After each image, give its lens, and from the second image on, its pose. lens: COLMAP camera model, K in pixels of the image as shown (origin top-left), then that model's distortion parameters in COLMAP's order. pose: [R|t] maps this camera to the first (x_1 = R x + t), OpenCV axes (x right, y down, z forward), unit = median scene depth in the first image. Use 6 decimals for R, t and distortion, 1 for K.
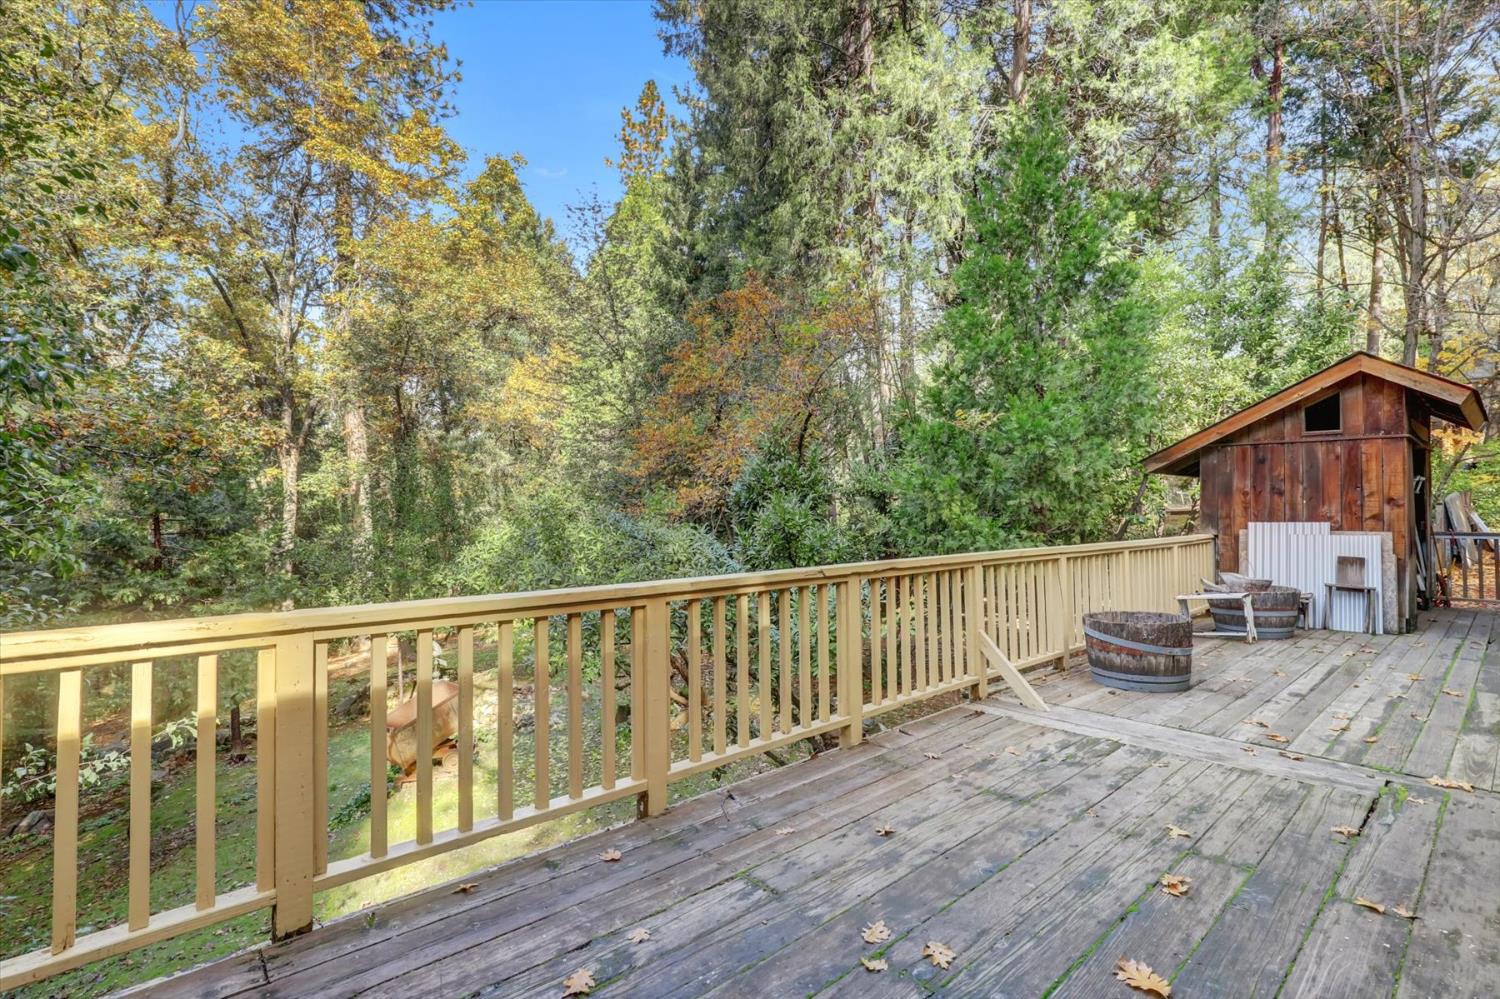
lens RADIAL K [[691.5, 0, 750.0], [0, 691.5, 499.5], [0, 0, 1]] dist [-0.013685, 0.000602]
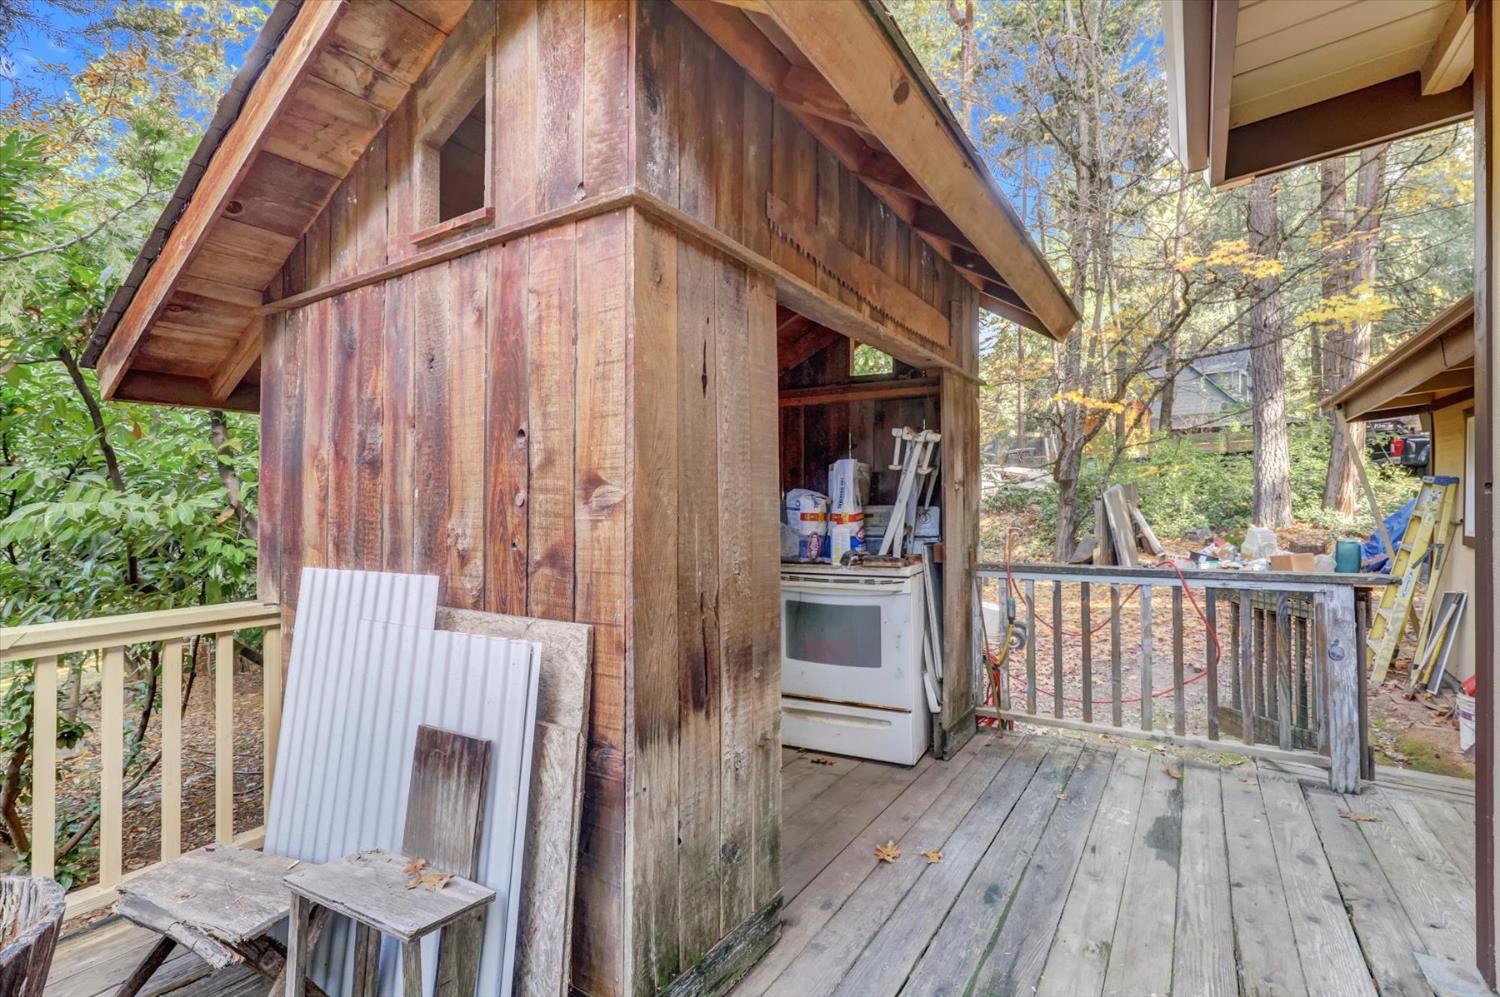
lens RADIAL K [[691.5, 0, 750.0], [0, 691.5, 498.5], [0, 0, 1]] dist [-0.013685, 0.000602]
pose [[0.960521, 0.003918, 0.278181, 0.850891], [-0.004648, 0.999987, 0.001963, 0.004063], [-0.278170, -0.003178, 0.960527, 0.704455]]
